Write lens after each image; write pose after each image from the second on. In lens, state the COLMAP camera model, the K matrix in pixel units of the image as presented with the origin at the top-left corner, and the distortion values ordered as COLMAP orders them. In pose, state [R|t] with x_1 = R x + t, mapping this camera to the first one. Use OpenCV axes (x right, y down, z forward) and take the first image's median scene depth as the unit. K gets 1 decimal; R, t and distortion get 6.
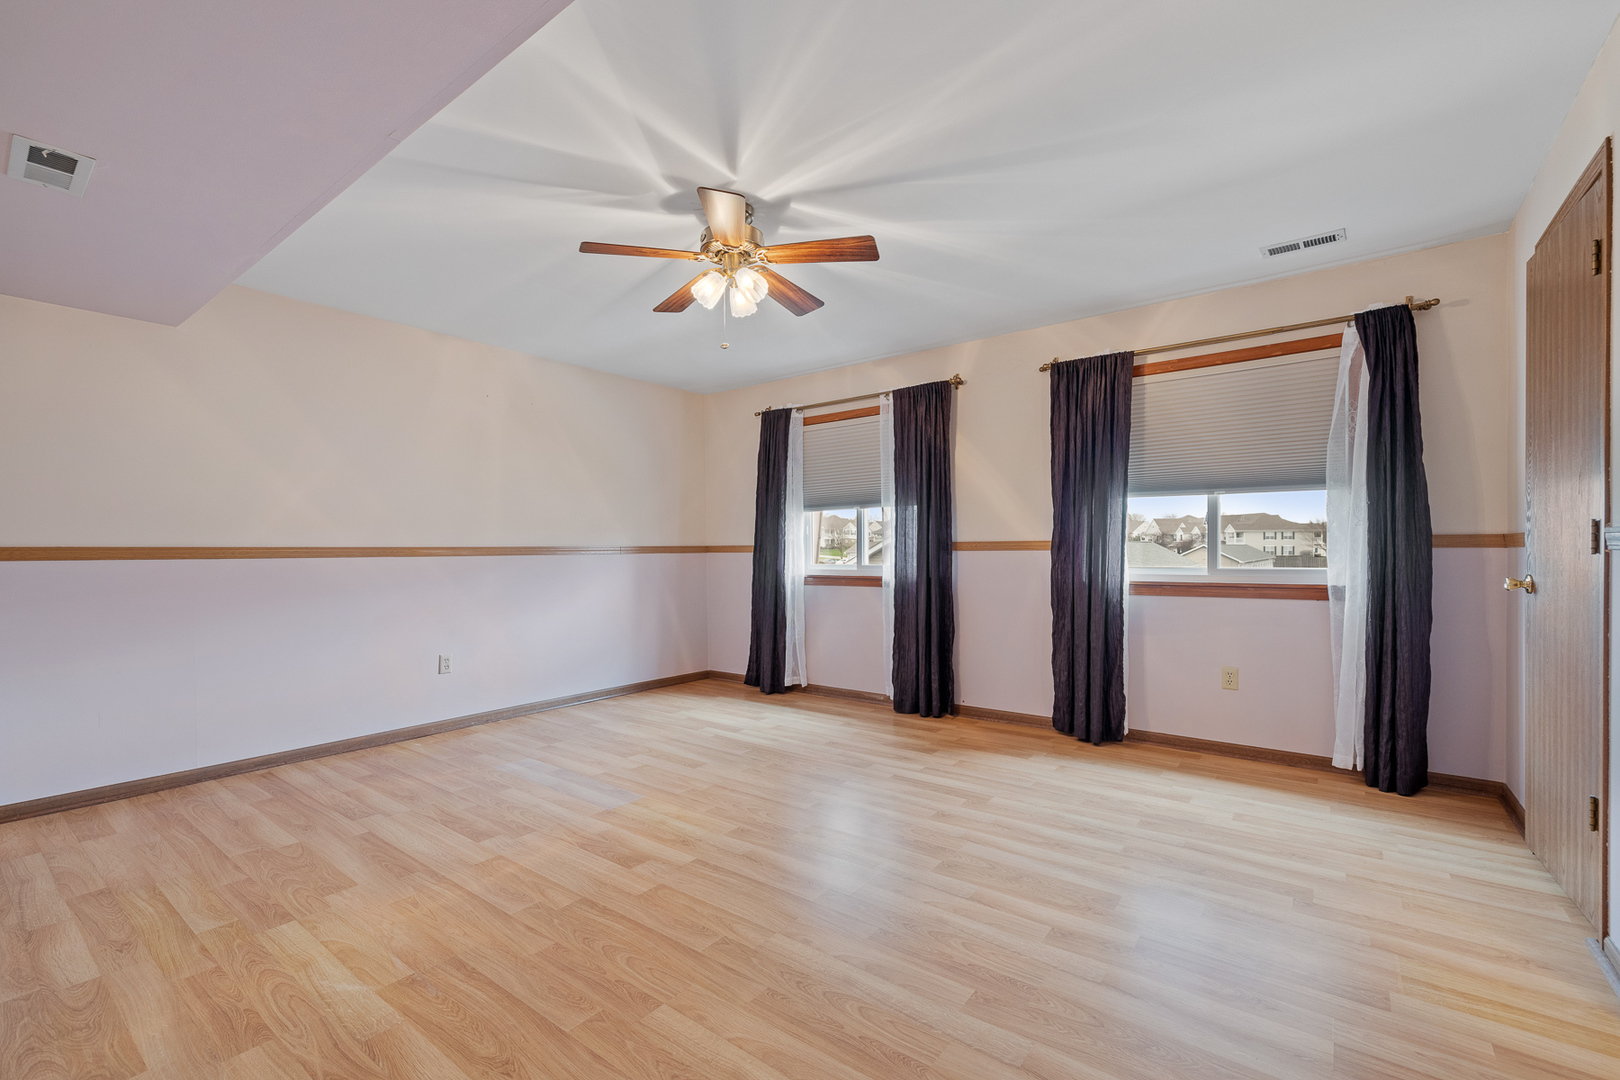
lens RADIAL K [[687.6, 0, 806.7], [0, 687.6, 555.9], [0, 0, 1]] dist [0.002327, -0.000835]
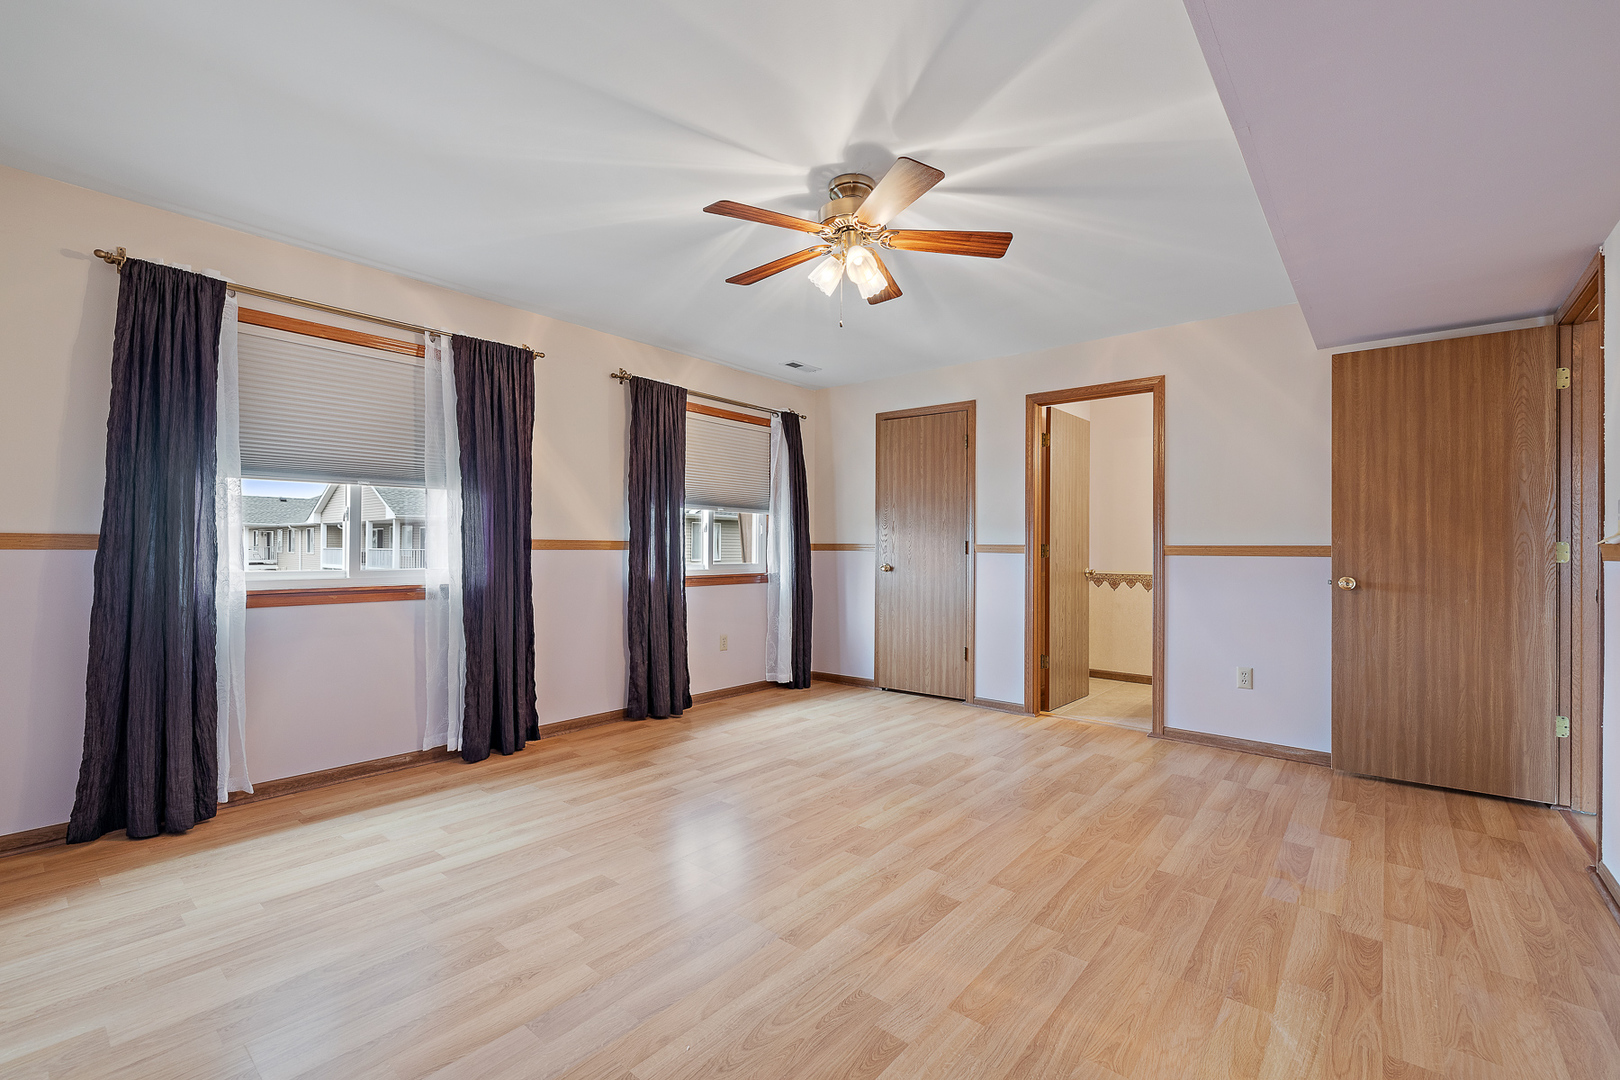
lens RADIAL K [[687.6, 0, 801.8], [0, 687.6, 542.4], [0, 0, 1]] dist [0.002327, -0.000835]
pose [[0.056935, 0.017277, 0.998228, -0.903363], [0.001014, 0.999849, -0.017363, -0.001687], [-0.998377, 0.002001, 0.056909, 0.885575]]
